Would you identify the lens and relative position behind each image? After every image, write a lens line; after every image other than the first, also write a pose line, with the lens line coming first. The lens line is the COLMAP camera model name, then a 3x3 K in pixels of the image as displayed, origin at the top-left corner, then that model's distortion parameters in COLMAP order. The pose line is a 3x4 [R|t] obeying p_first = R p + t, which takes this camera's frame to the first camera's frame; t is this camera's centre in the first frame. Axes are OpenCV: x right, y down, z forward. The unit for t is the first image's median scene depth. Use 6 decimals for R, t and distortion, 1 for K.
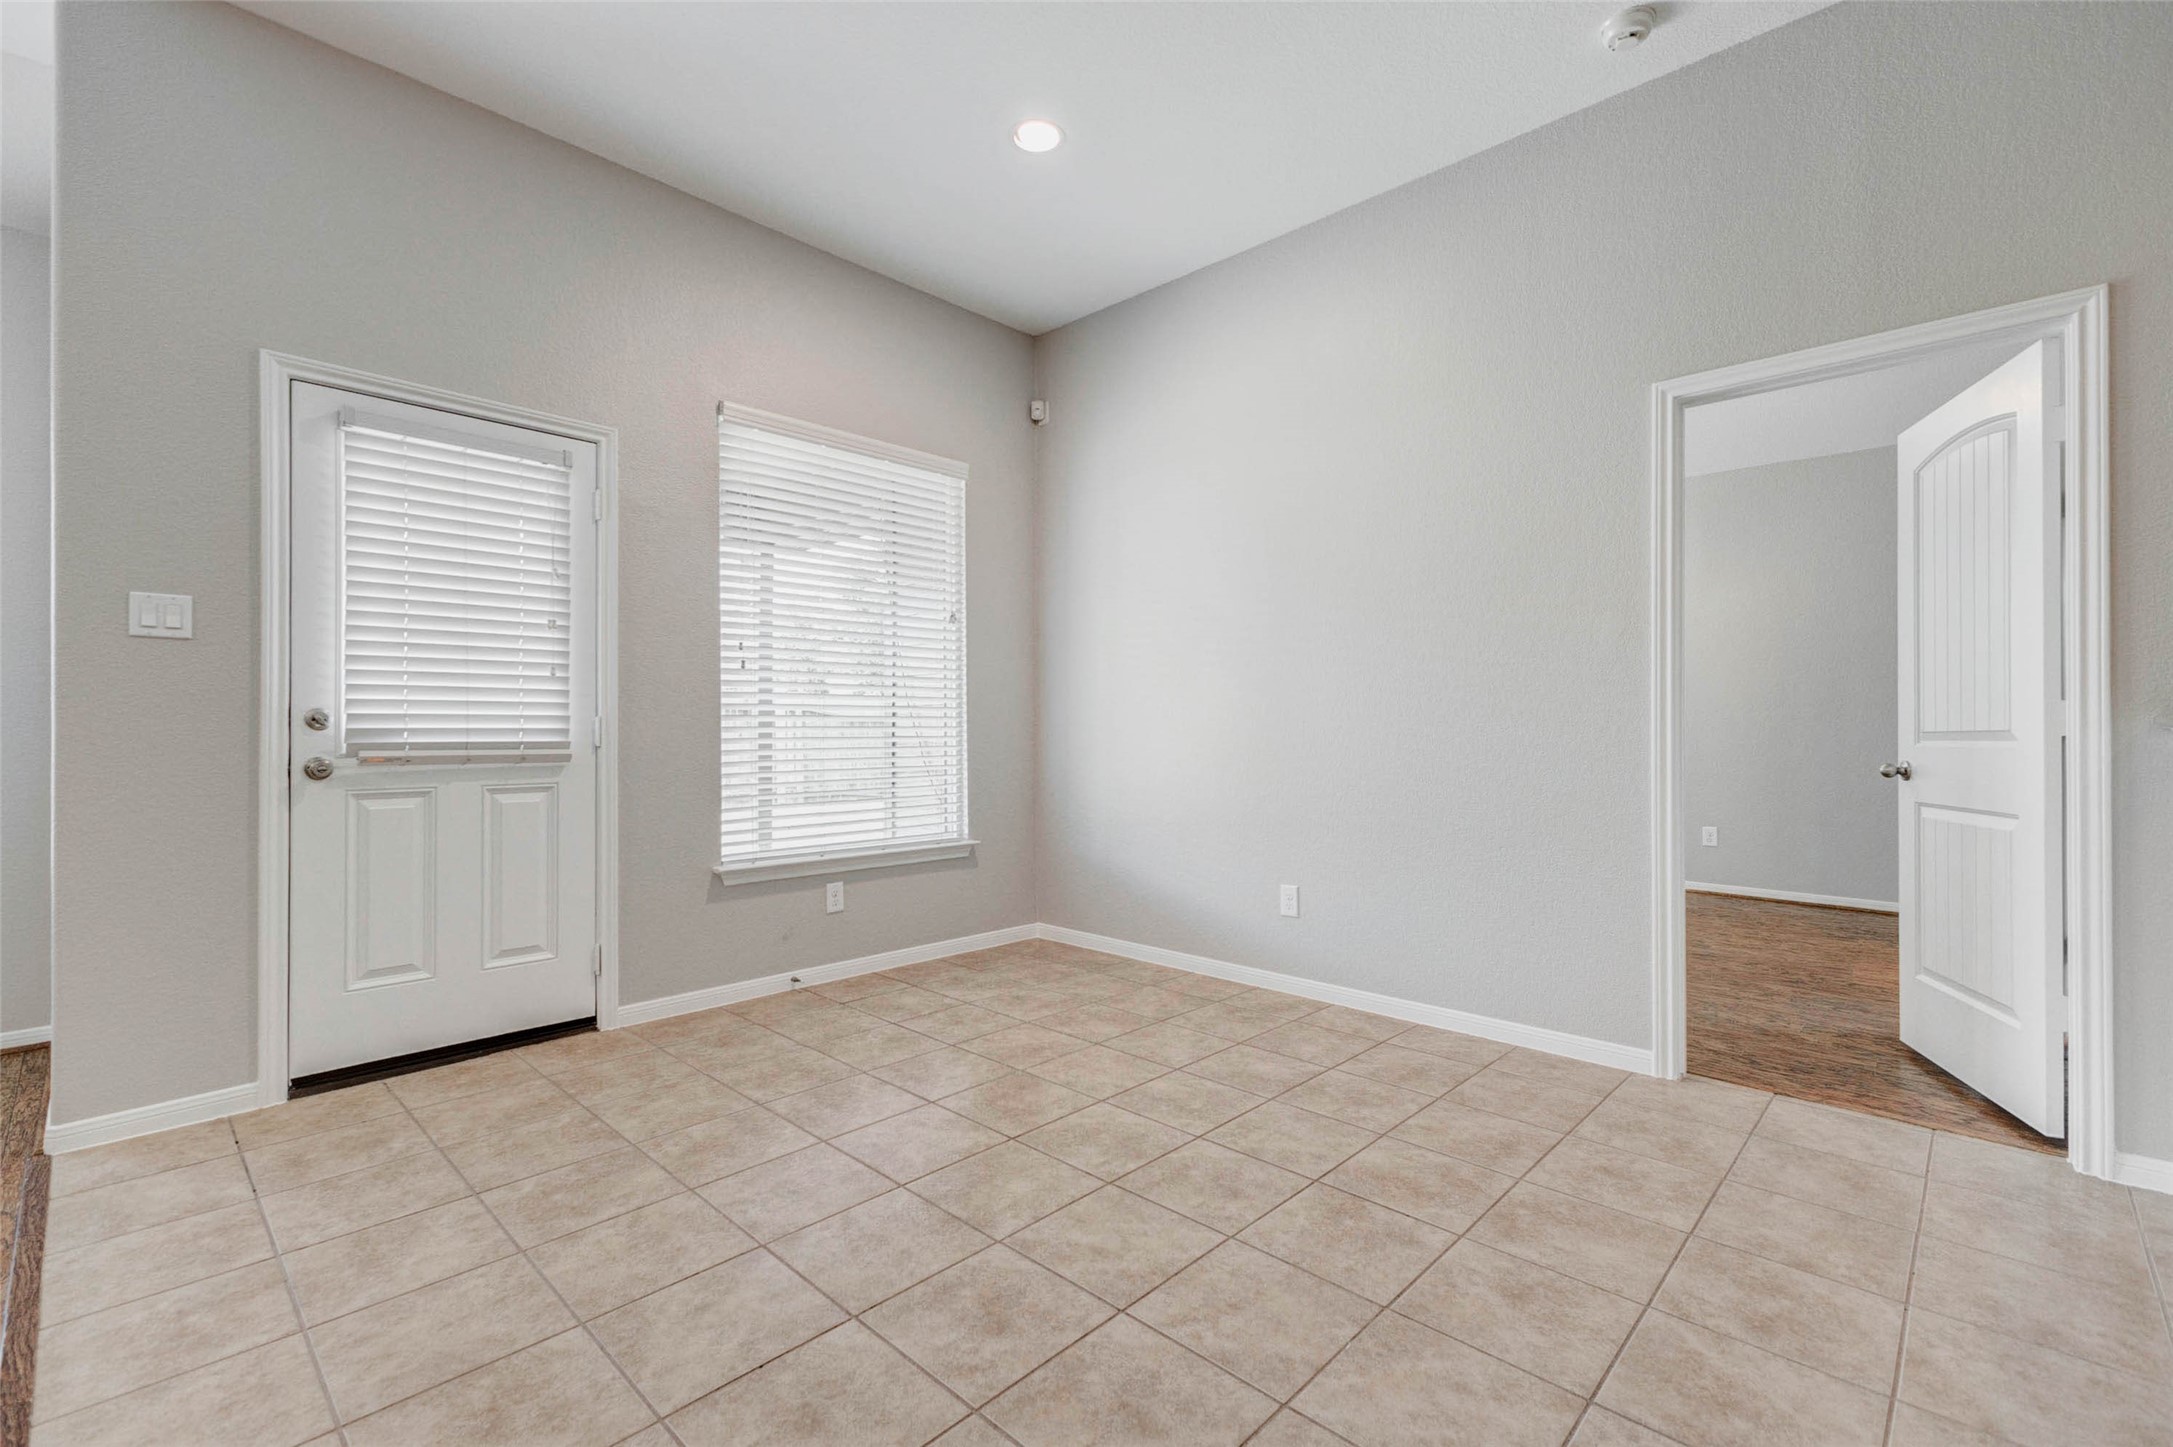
lens RADIAL K [[947.4, 0, 1080.1], [0, 947.4, 721.1], [0, 0, 1]] dist [0.012614, -0.004922]
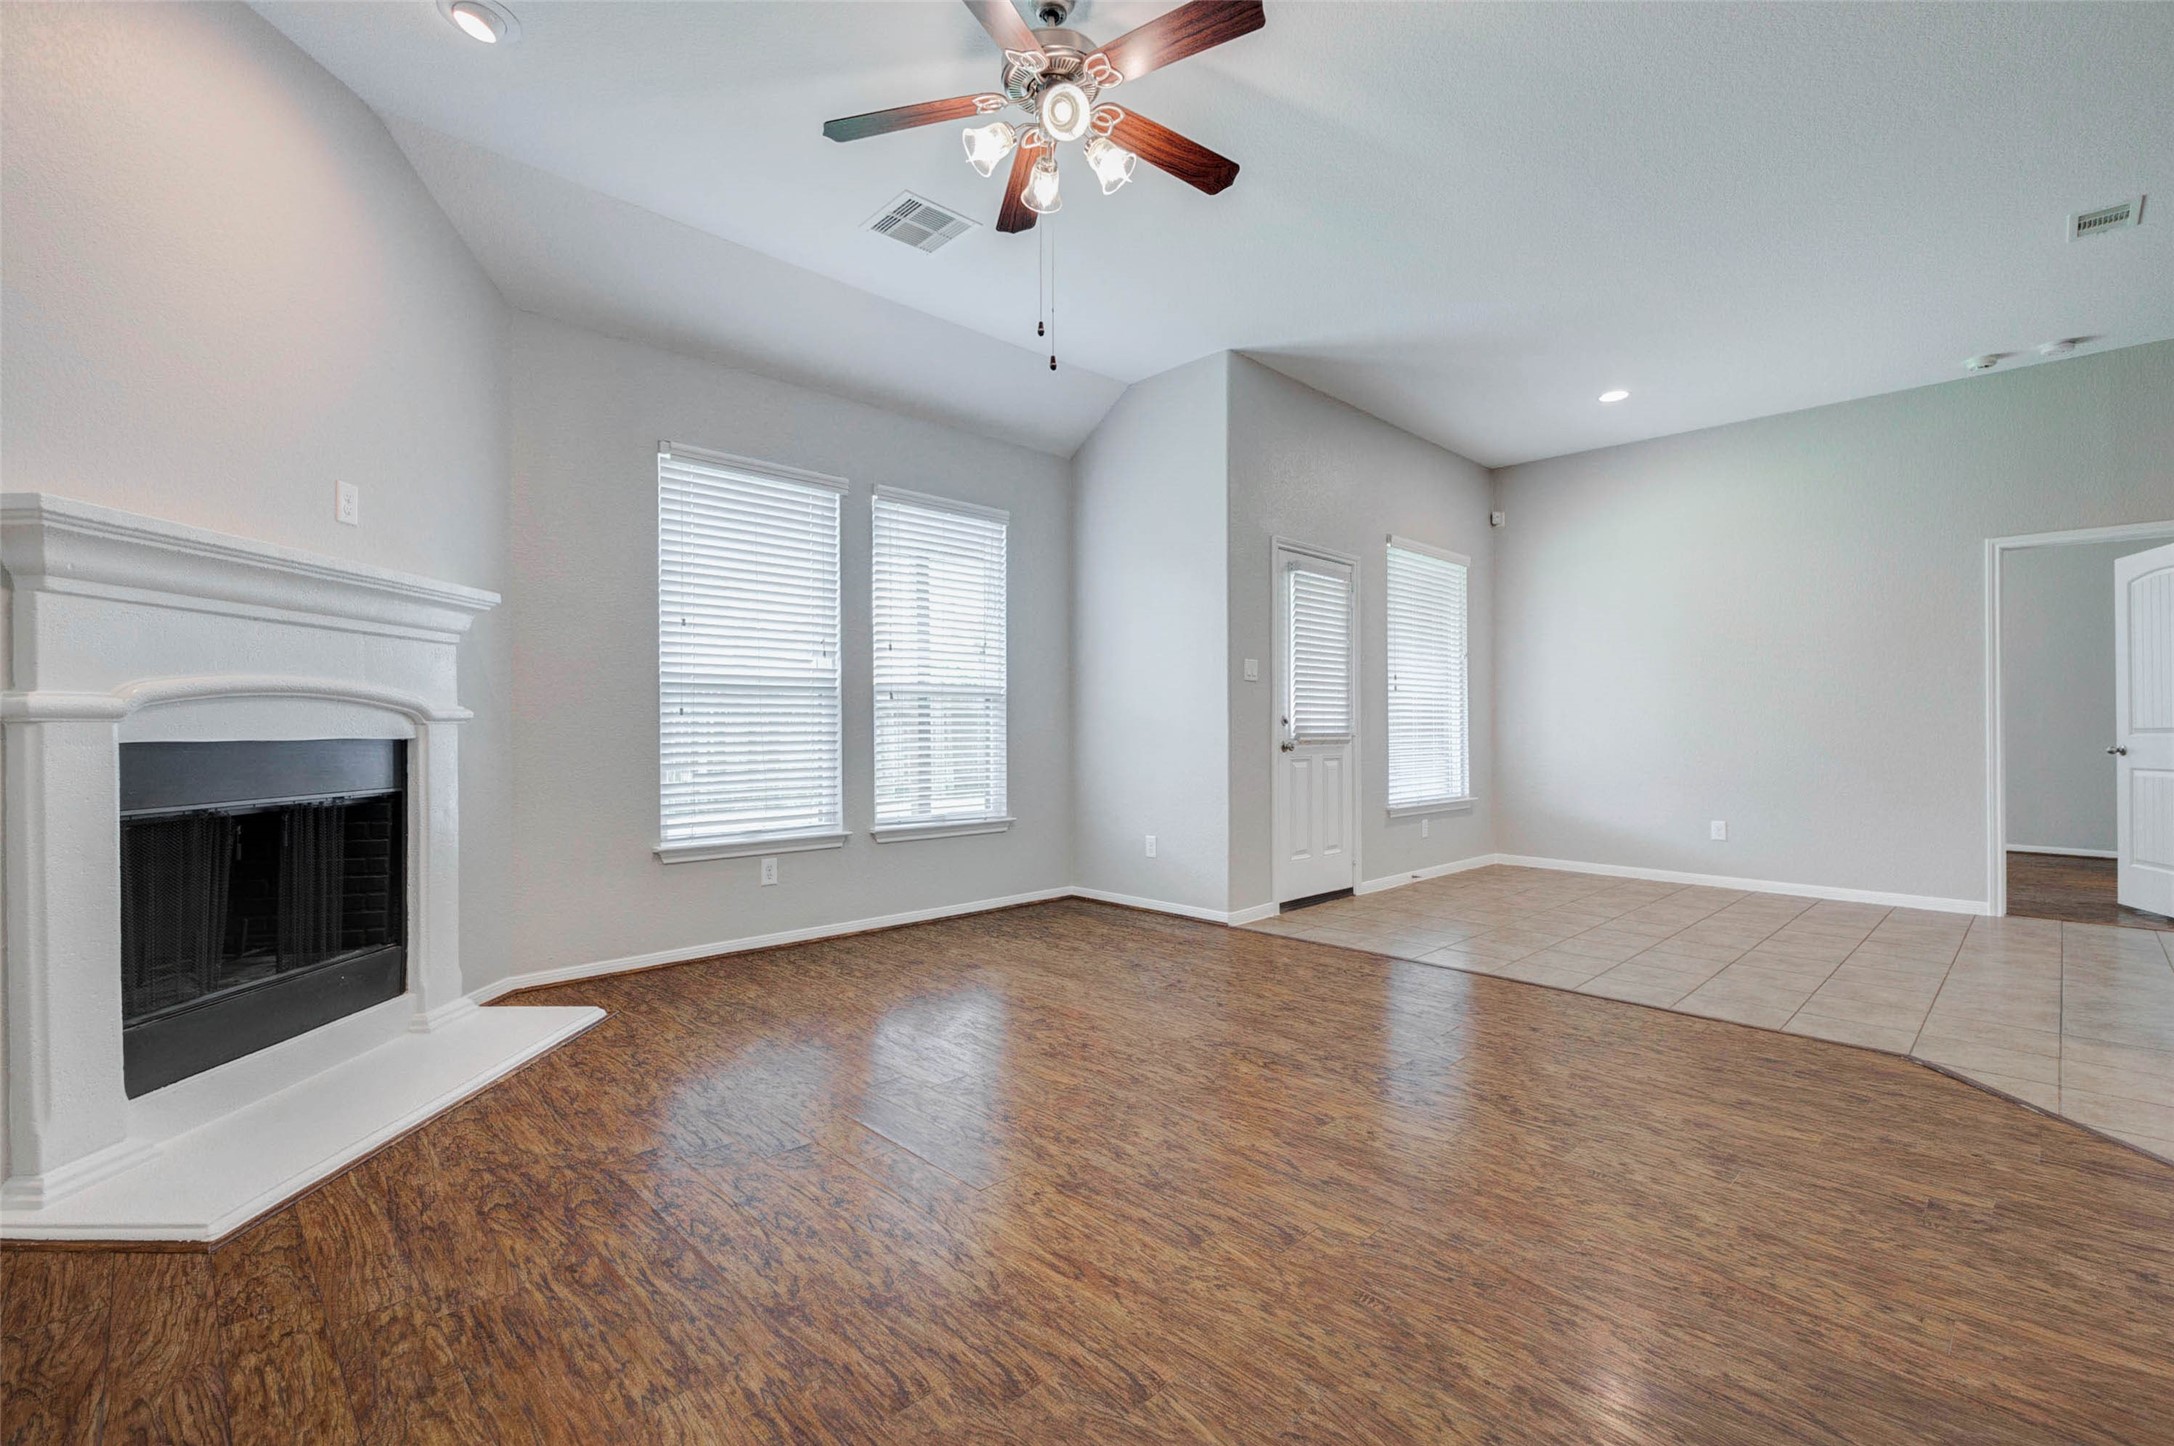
lens RADIAL K [[947.8, 0, 1090.2], [0, 947.8, 710.3], [0, 0, 1]] dist [0.012614, -0.004922]
pose [[0.999431, 0.000827, -0.033732, -0.997858], [-0.001107, 0.999965, -0.008285, -0.005682], [0.033724, 0.008317, 0.999397, -0.844310]]
